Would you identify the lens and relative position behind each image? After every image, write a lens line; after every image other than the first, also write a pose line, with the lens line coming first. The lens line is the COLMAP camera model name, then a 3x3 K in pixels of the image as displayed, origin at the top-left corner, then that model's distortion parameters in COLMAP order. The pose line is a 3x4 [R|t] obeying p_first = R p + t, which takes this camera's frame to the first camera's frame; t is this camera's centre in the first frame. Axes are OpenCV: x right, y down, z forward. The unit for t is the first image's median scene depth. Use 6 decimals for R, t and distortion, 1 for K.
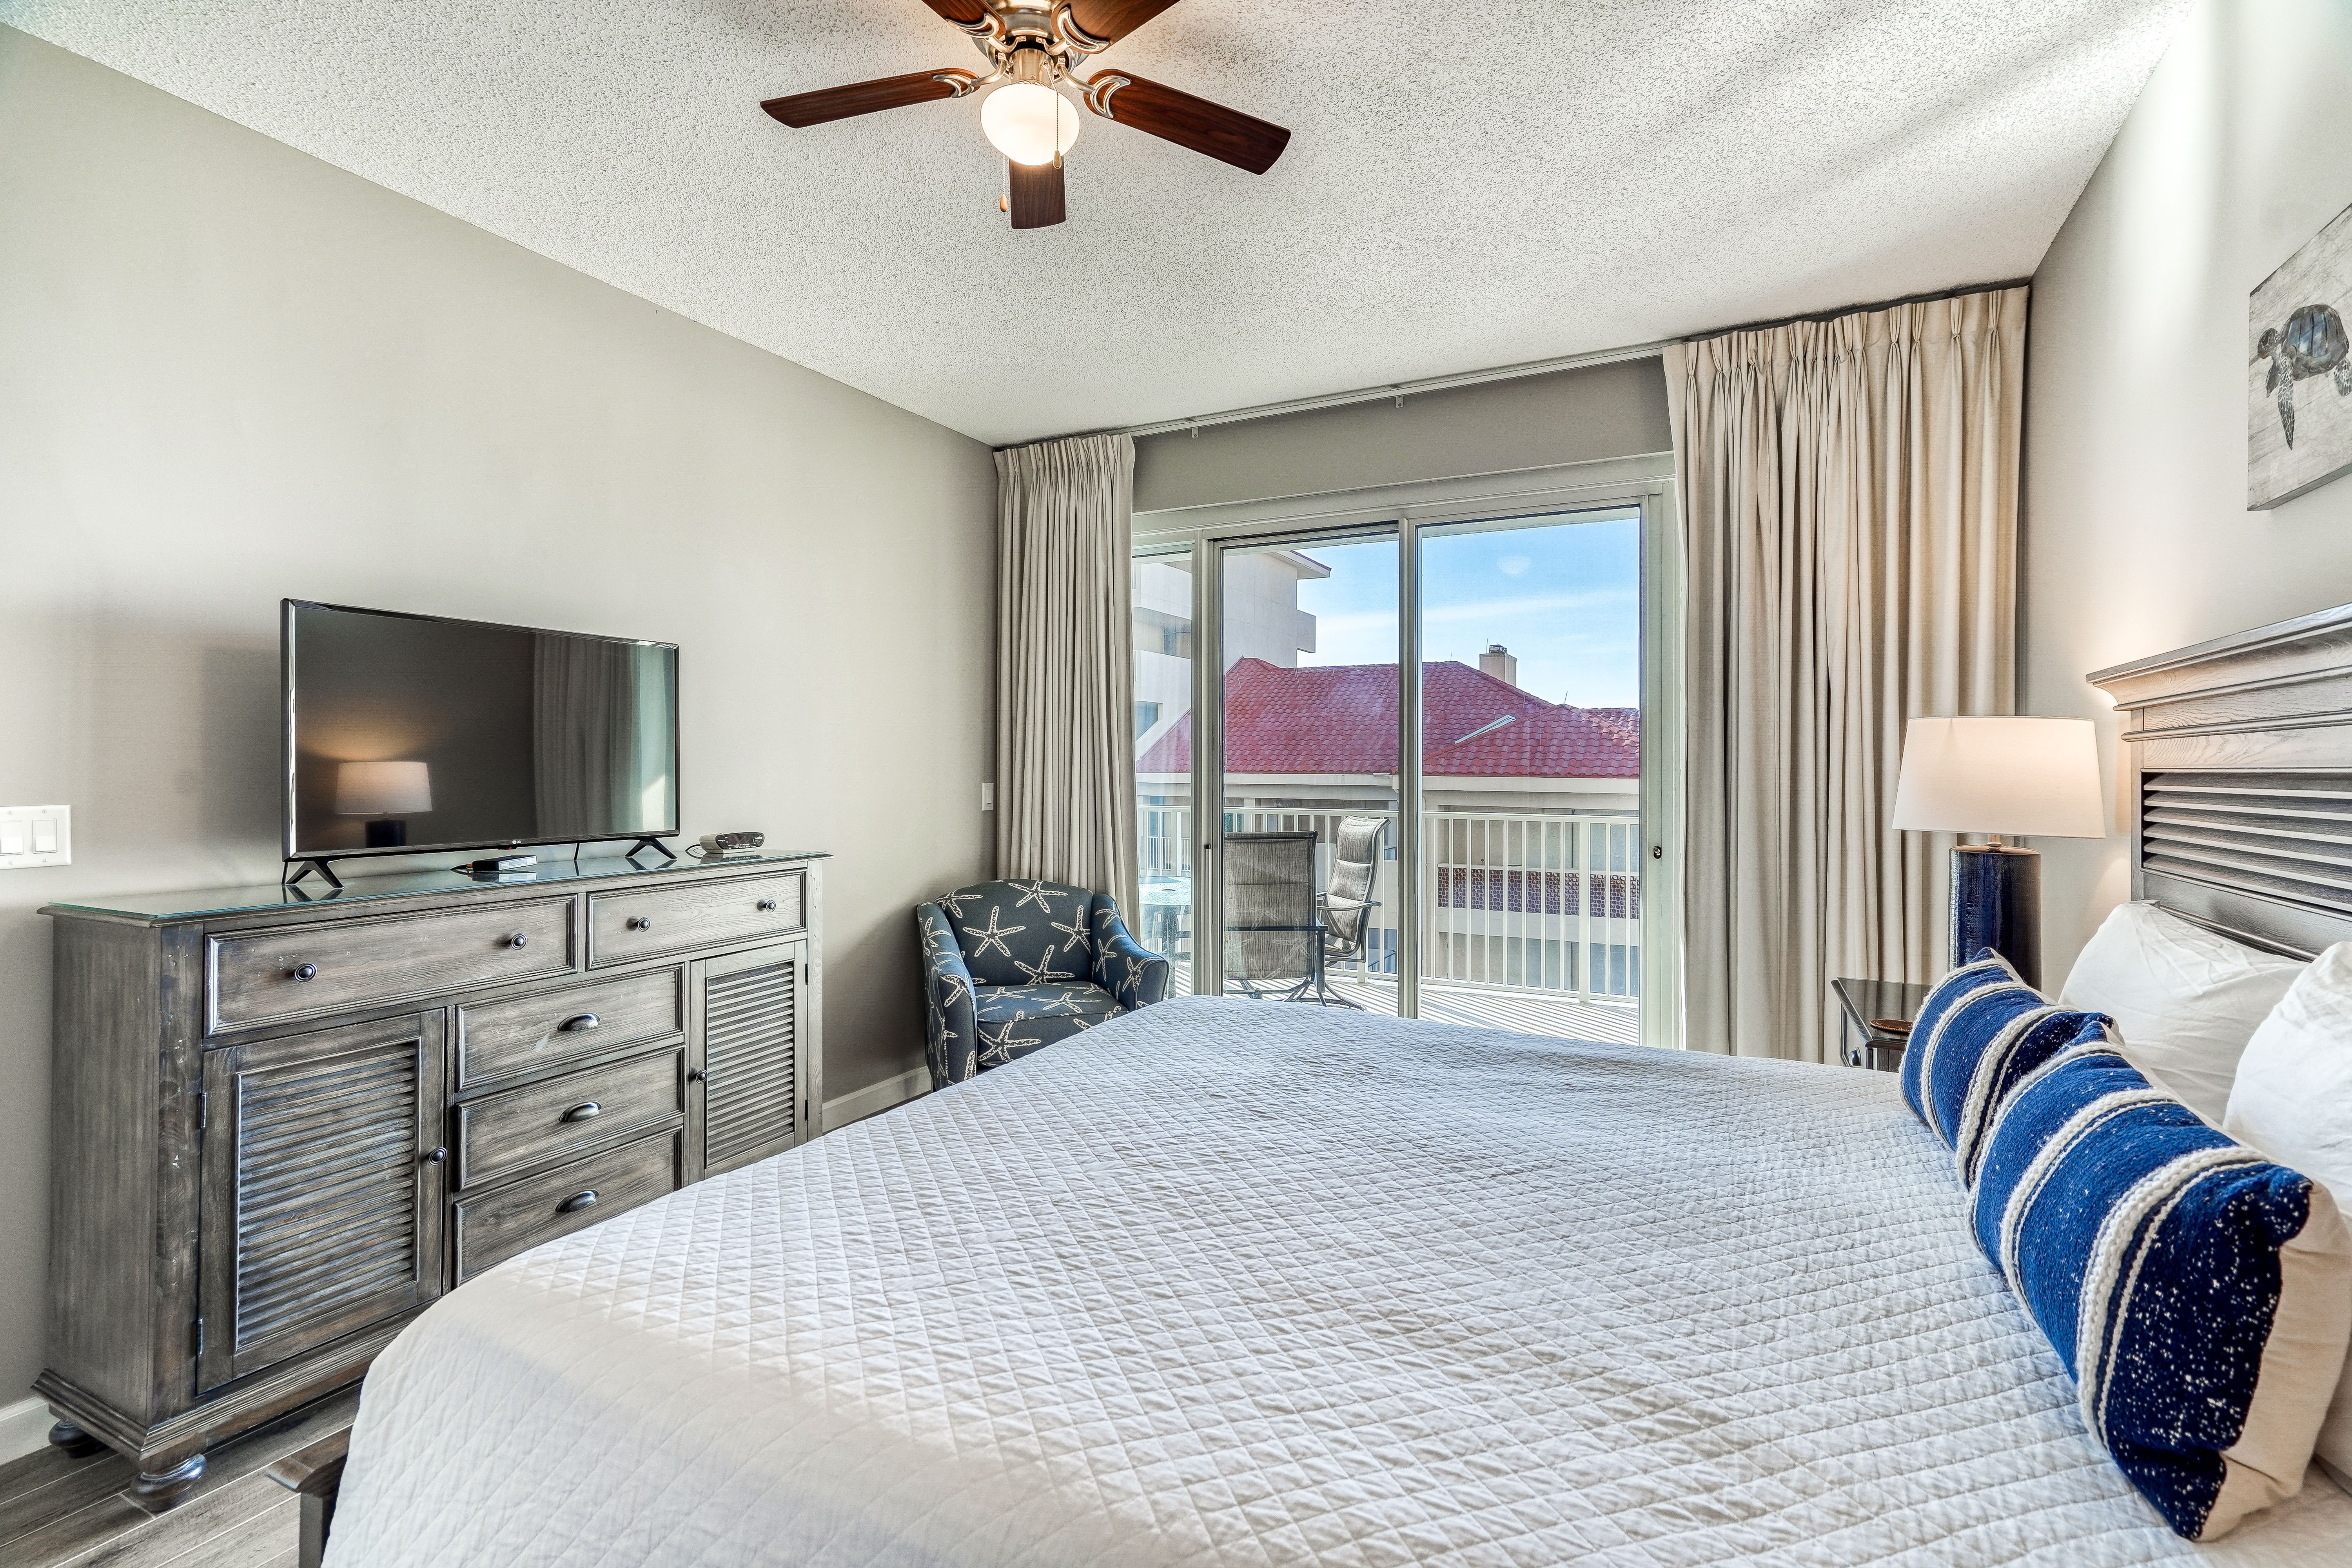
lens RADIAL K [[1068.3, 0, 1178.0], [0, 1068.3, 760.1], [0, 0, 1]] dist [-0.009056, 0.015402]
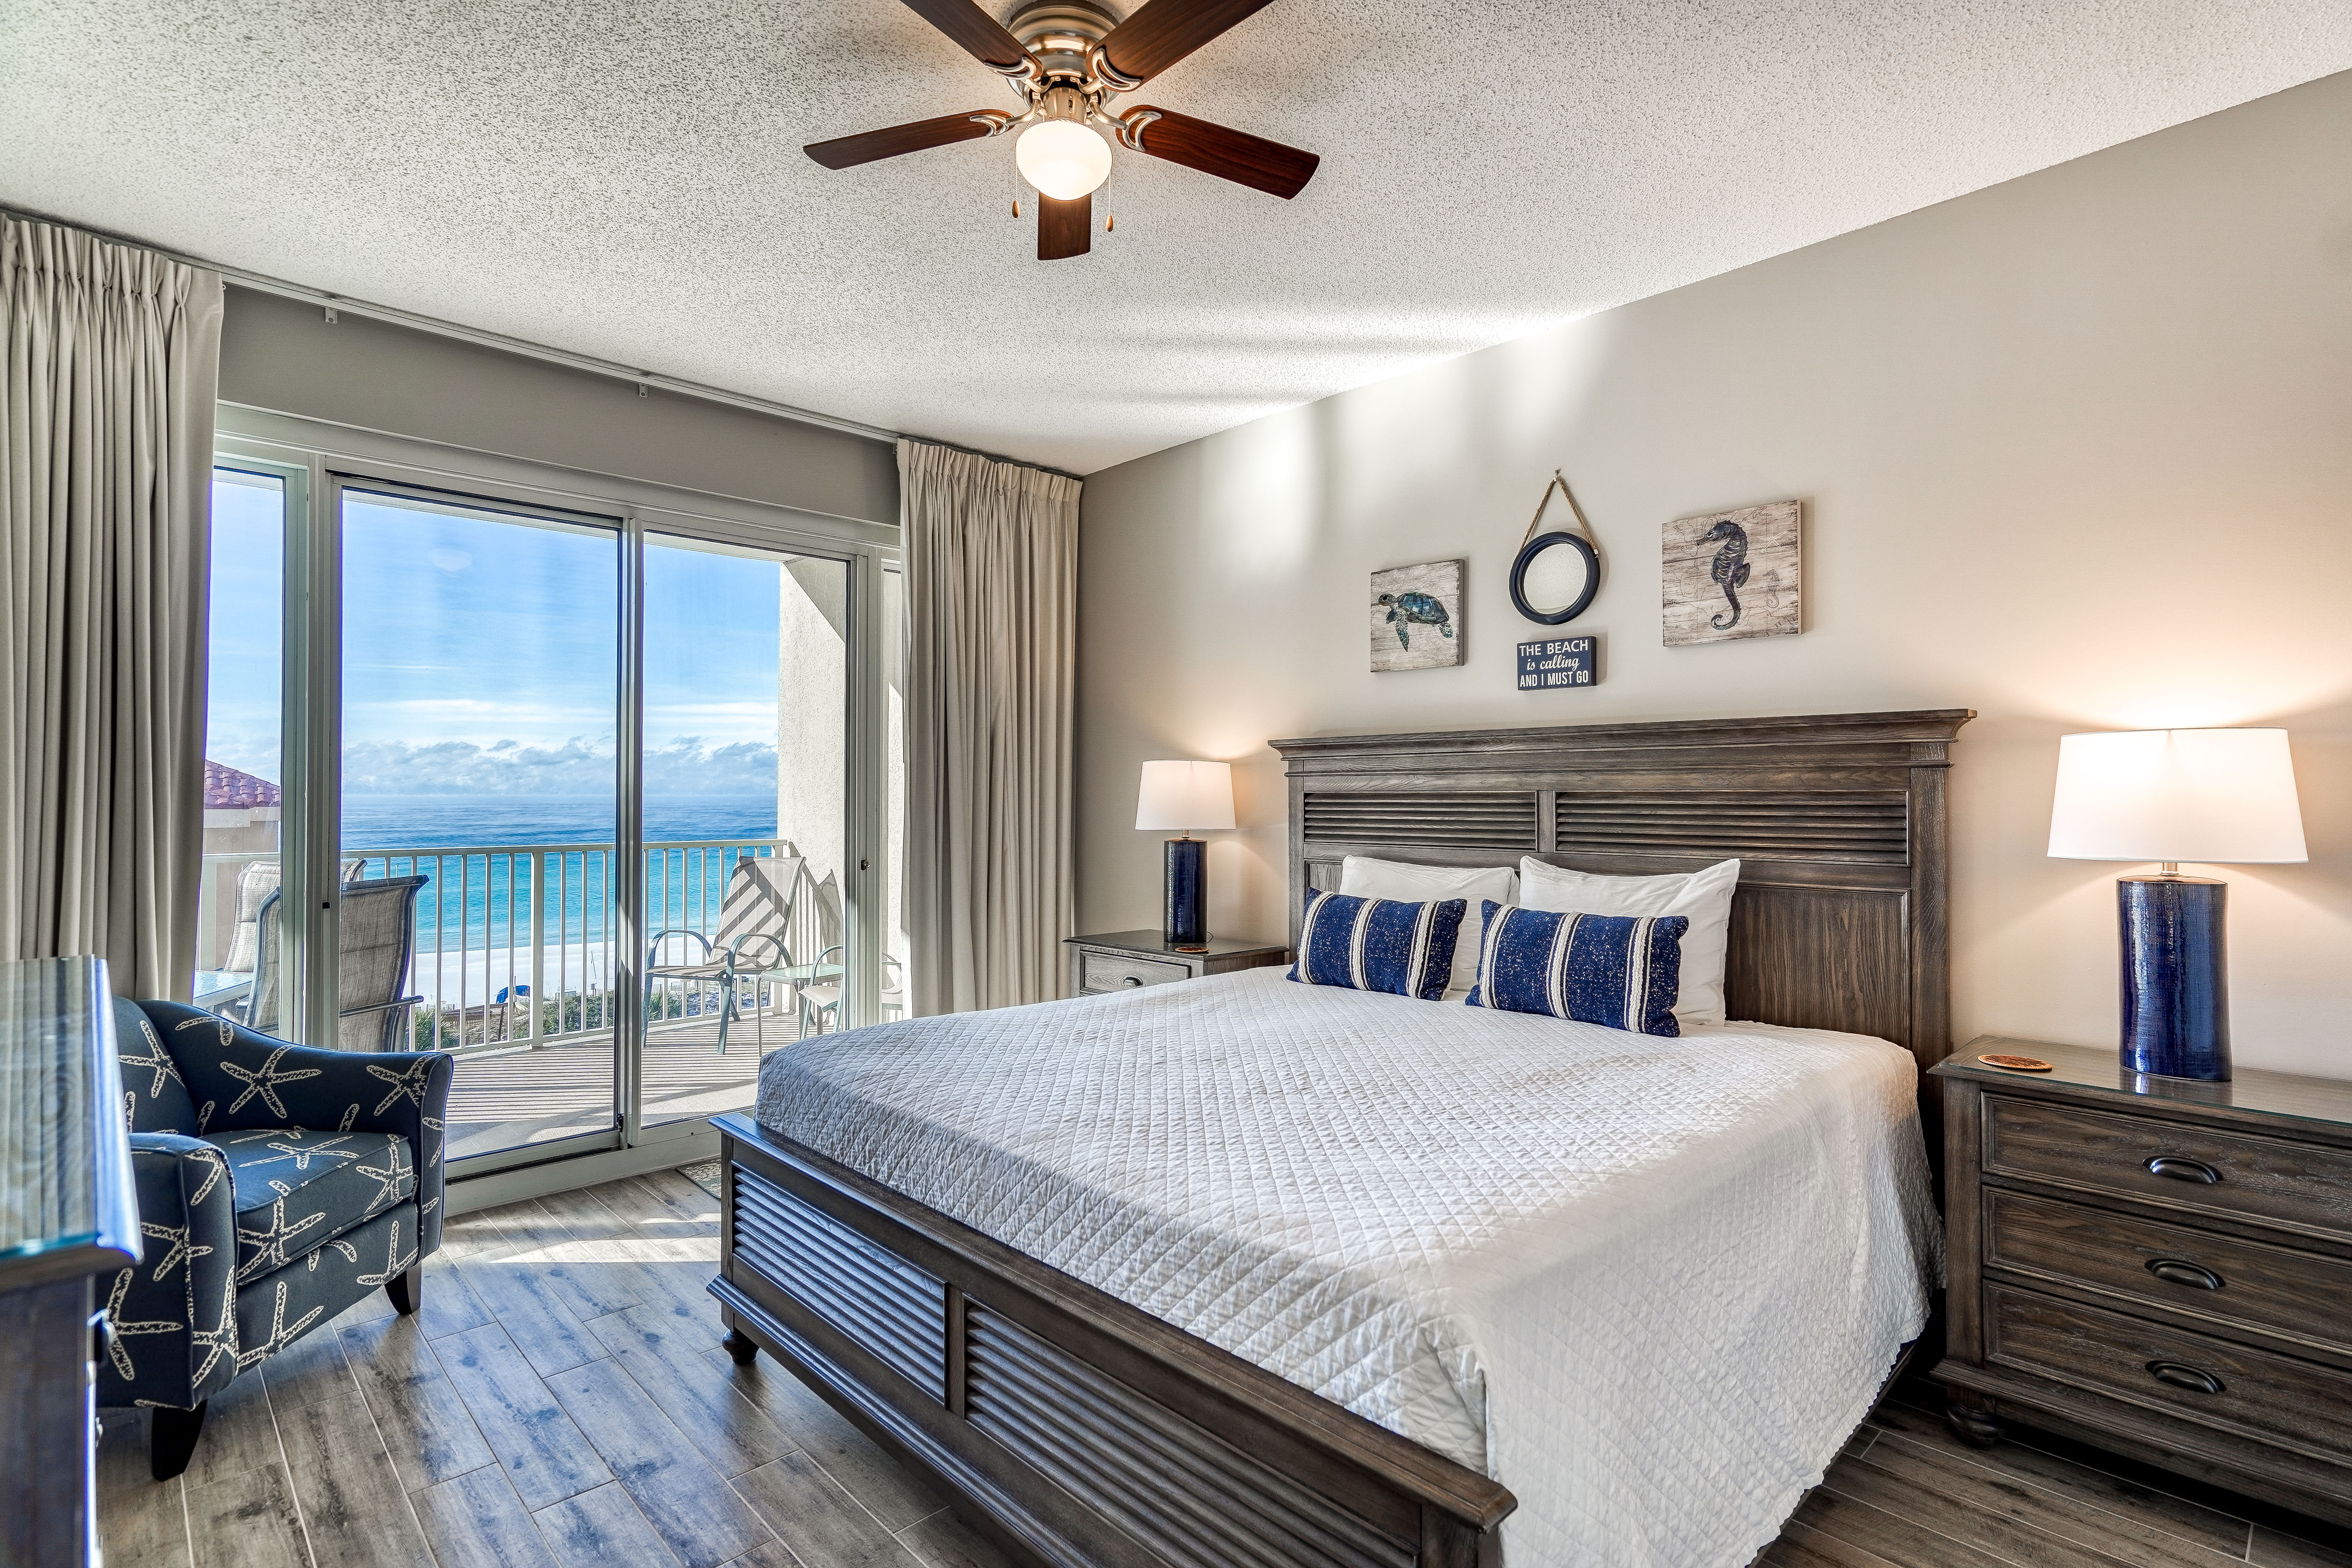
lens RADIAL K [[1115.5, 0, 1149.5], [0, 1115.5, 775.7], [0, 0, 1]] dist [-0.000909, 0.010046]
pose [[0.353101, 0.012325, 0.935504, -0.861175], [-0.004449, 0.999924, -0.011495, 0.003079], [-0.935575, -0.000103, 0.353129, 0.423780]]
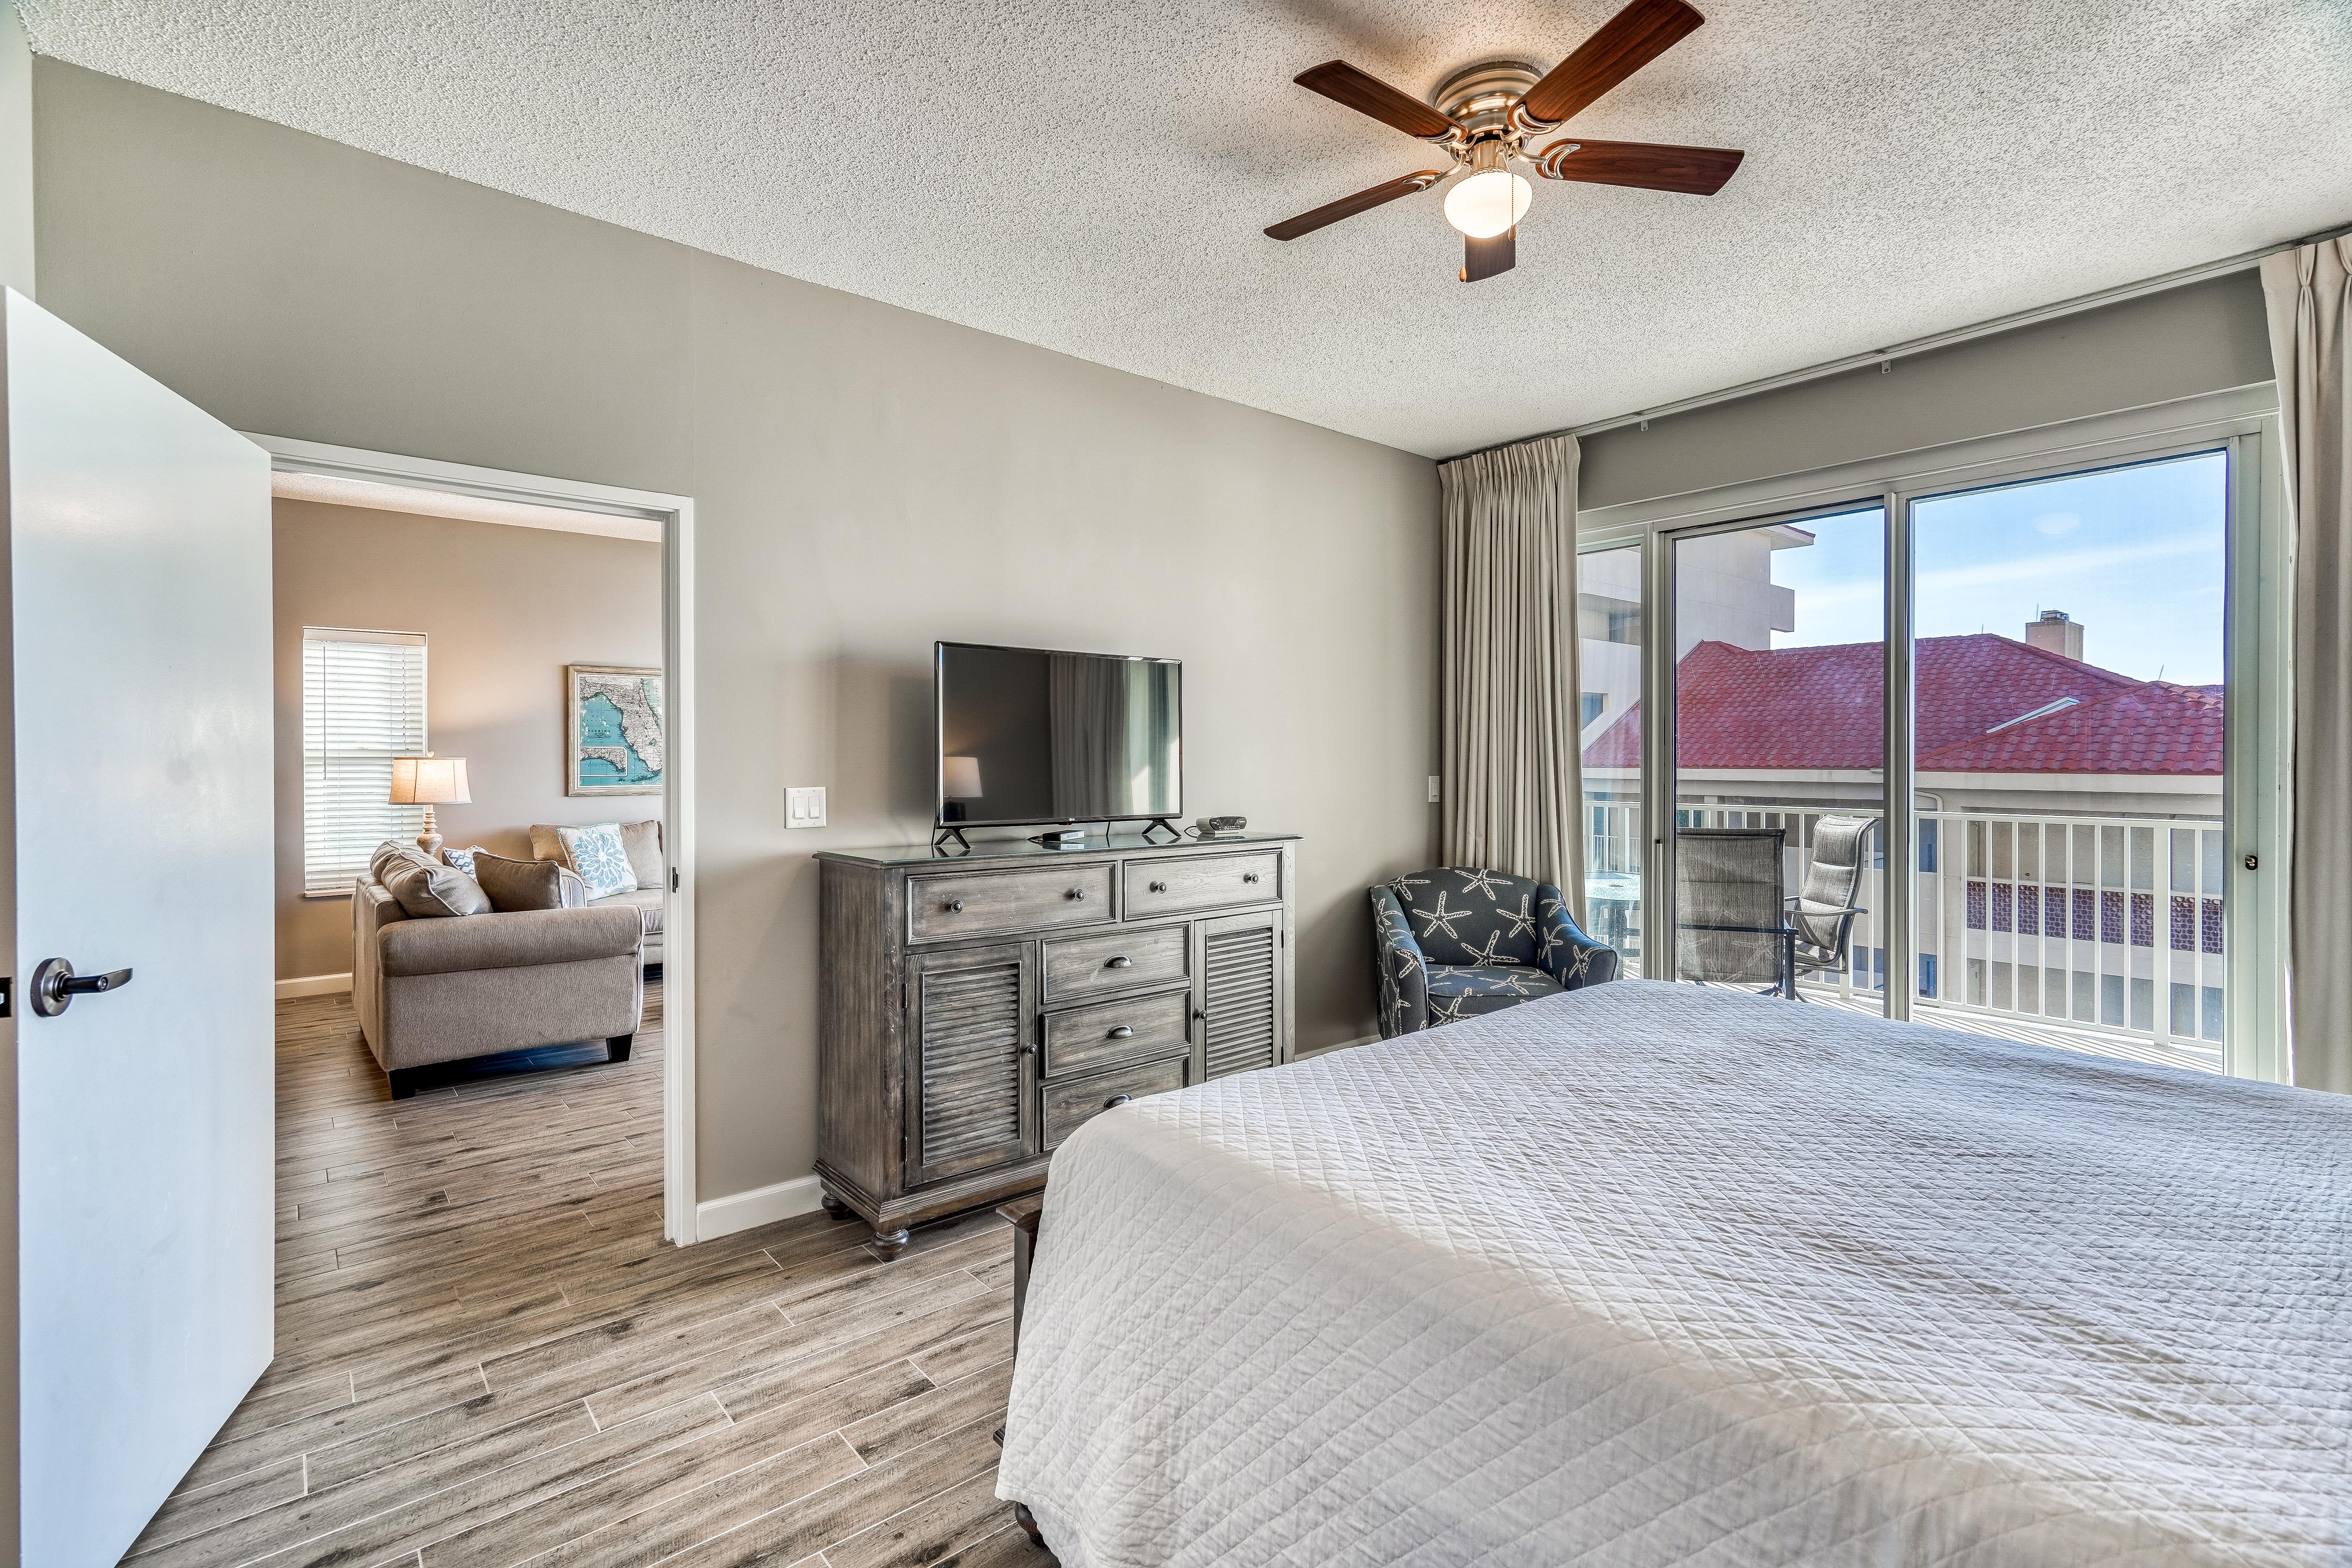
lens RADIAL K [[1068.3, 0, 1178.0], [0, 1068.3, 760.1], [0, 0, 1]] dist [-0.009056, 0.015402]
pose [[0.922072, -0.001204, -0.387017, -0.001002], [0.003050, 0.999987, 0.004156, -0.000419], [0.387007, -0.005012, 0.922063, -0.155720]]
